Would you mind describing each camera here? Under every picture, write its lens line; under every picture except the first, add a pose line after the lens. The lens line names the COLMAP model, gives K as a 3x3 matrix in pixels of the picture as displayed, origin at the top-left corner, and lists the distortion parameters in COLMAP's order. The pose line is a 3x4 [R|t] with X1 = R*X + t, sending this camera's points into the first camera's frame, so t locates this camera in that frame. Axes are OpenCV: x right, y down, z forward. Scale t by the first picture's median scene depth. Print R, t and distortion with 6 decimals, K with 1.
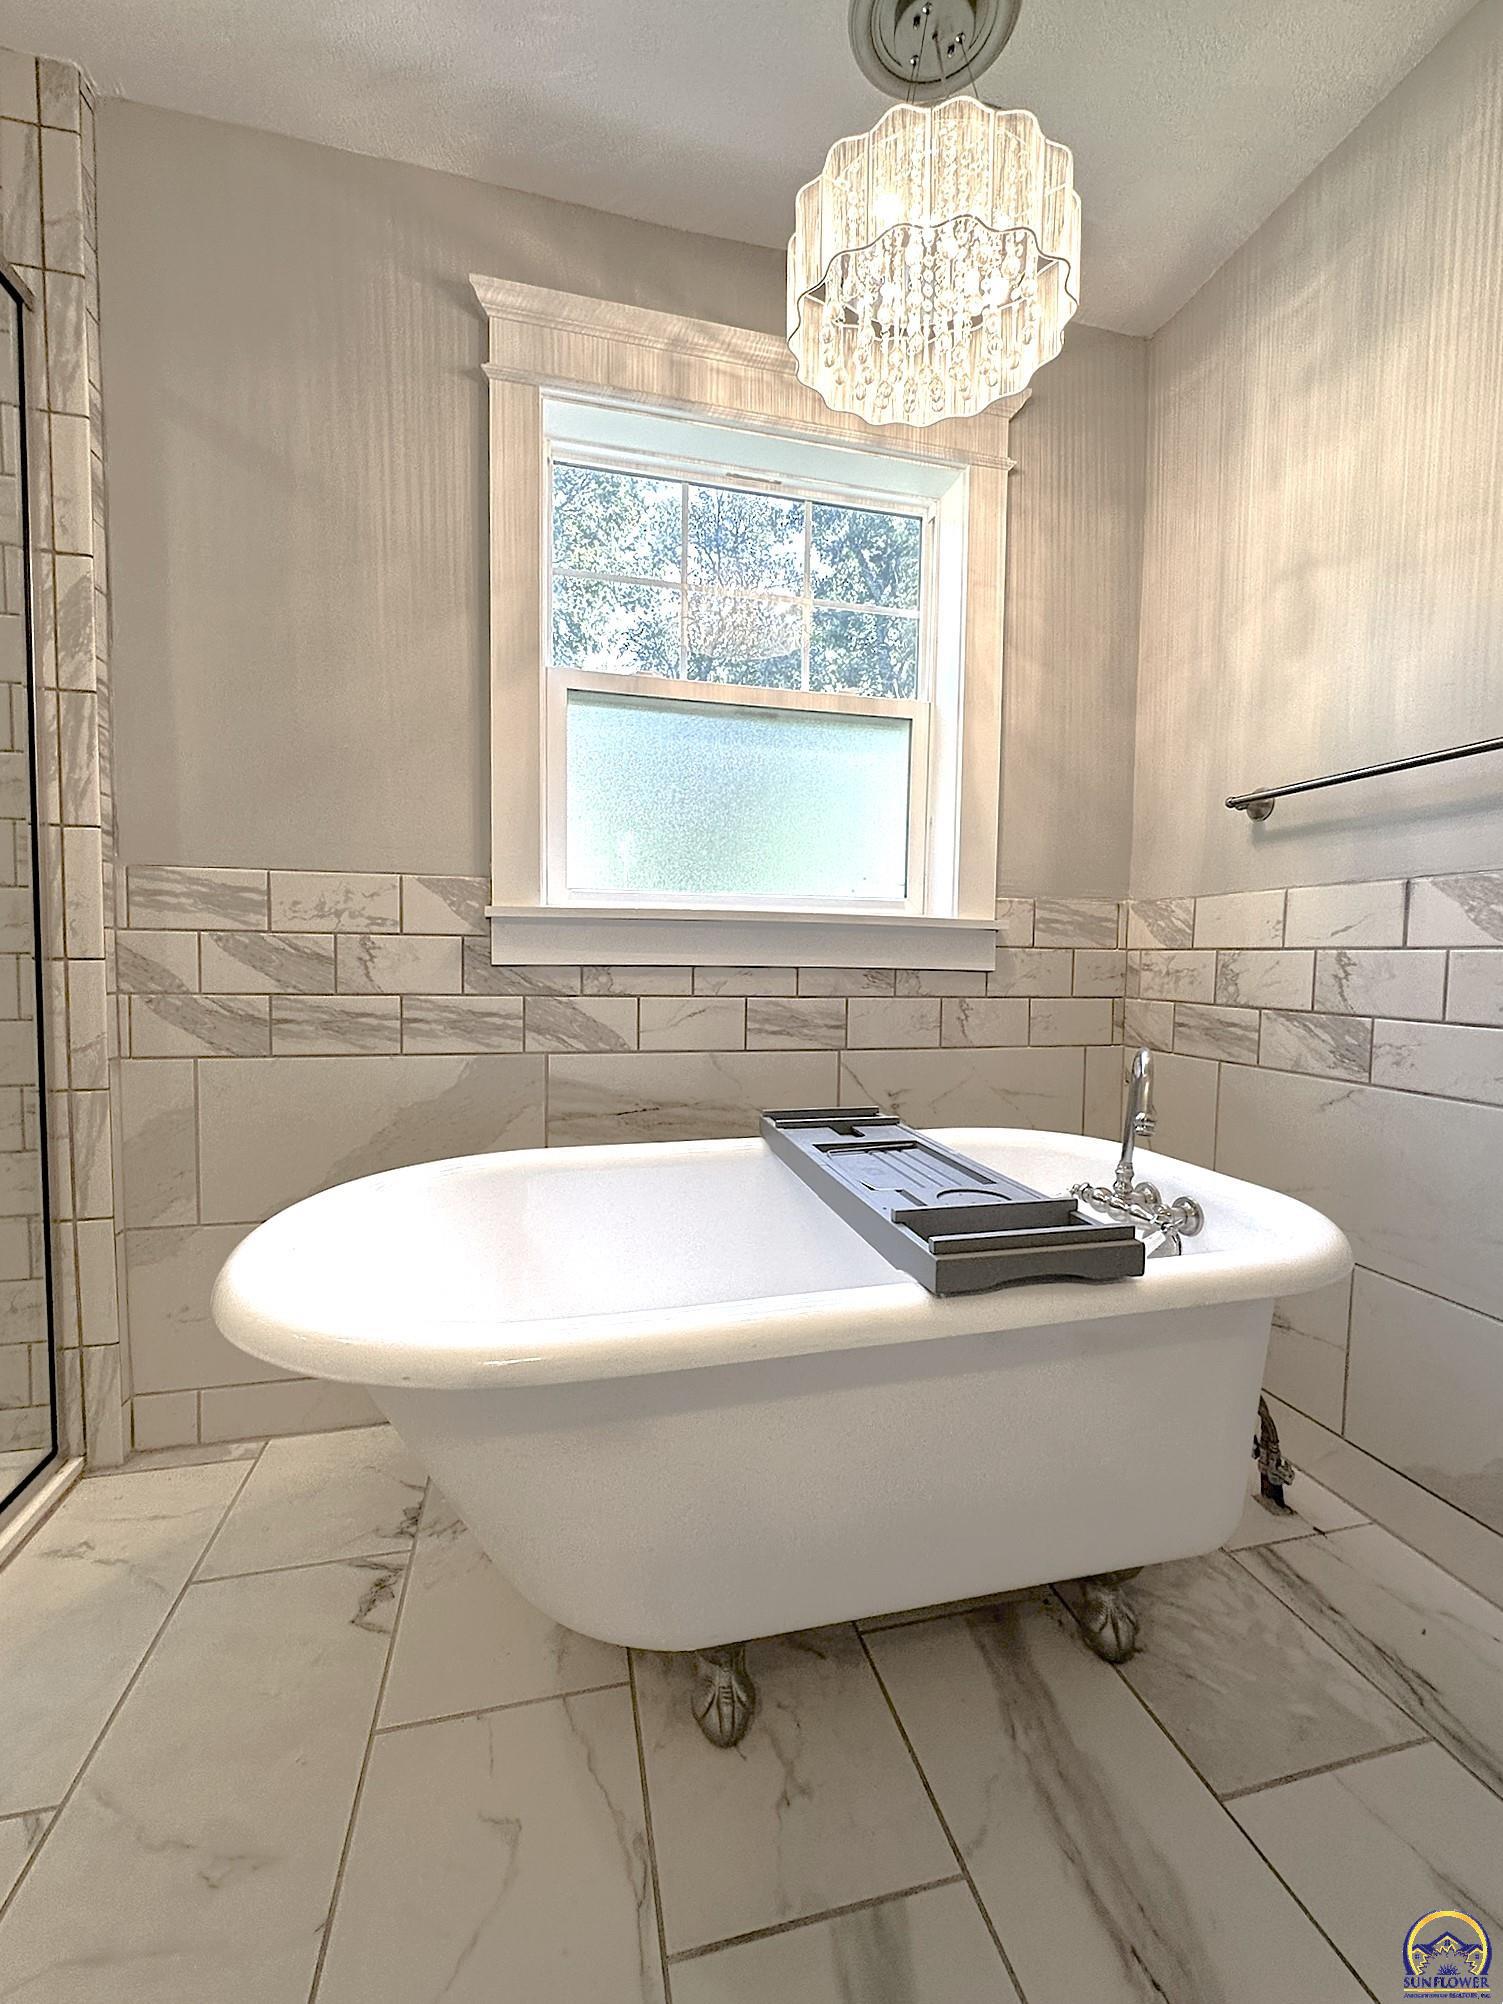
lens RADIAL K [[822.0, 0, 744.7], [0, 822.0, 999.3], [0, 0, 1]] dist [-0.002649, 0.000351]
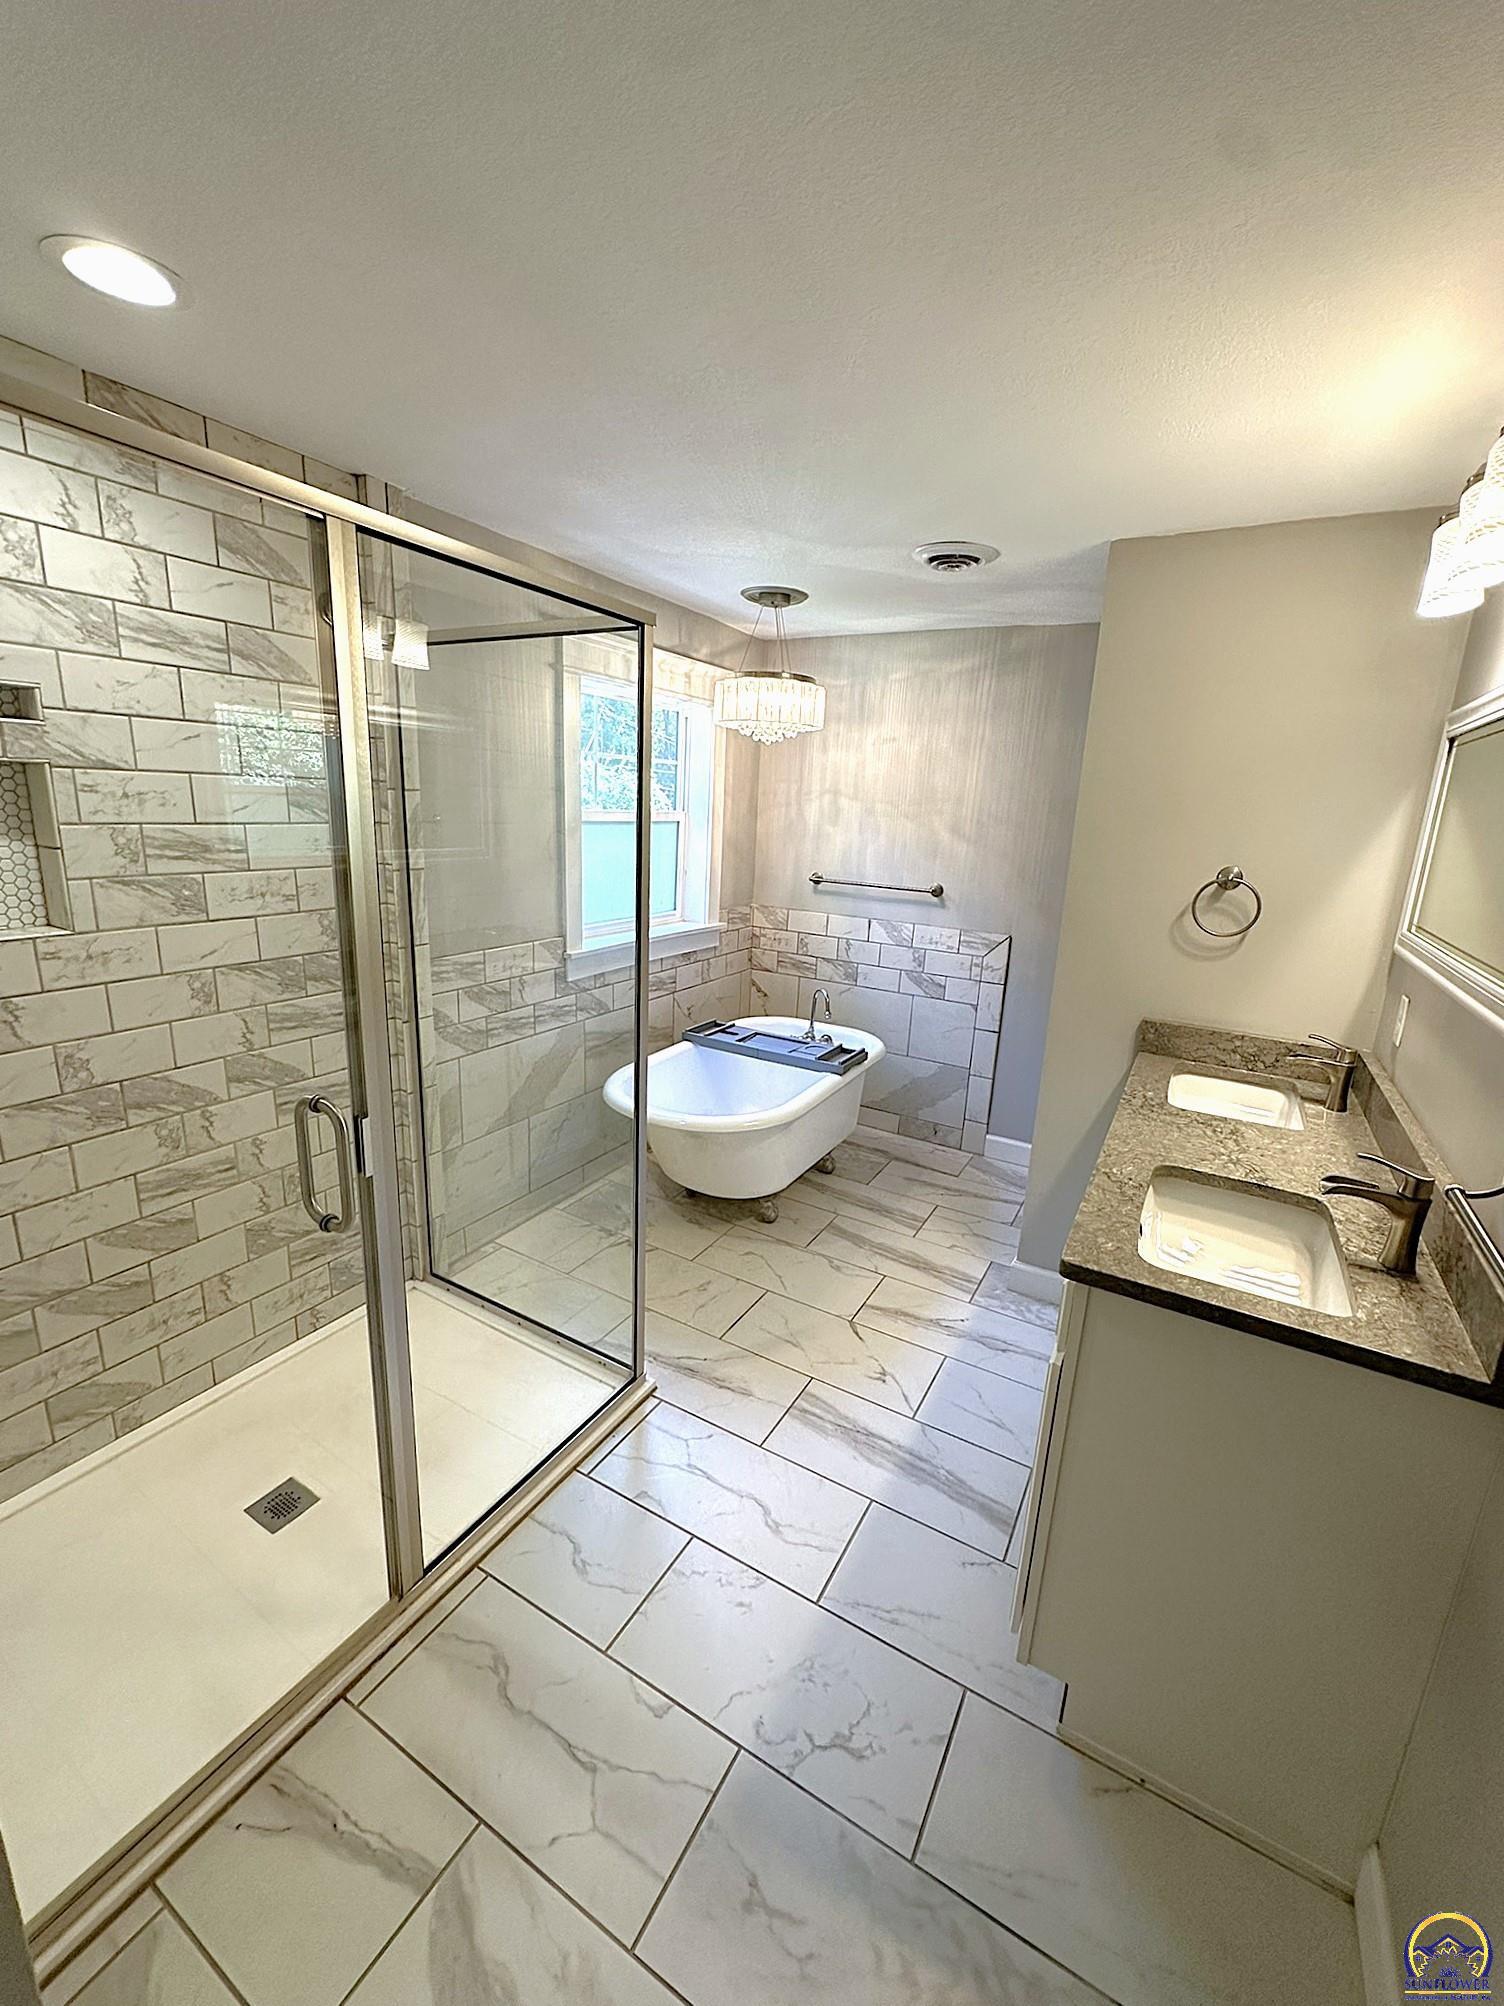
lens RADIAL K [[822.8, 0, 757.7], [0, 822.8, 1002.0], [0, 0, 1]] dist [-0.002649, 0.000351]
pose [[0.684764, -0.155803, 0.711915, -1.423107], [0.001111, 0.977102, 0.212770, -0.417581], [-0.728764, -0.144906, 0.669258, -0.656020]]
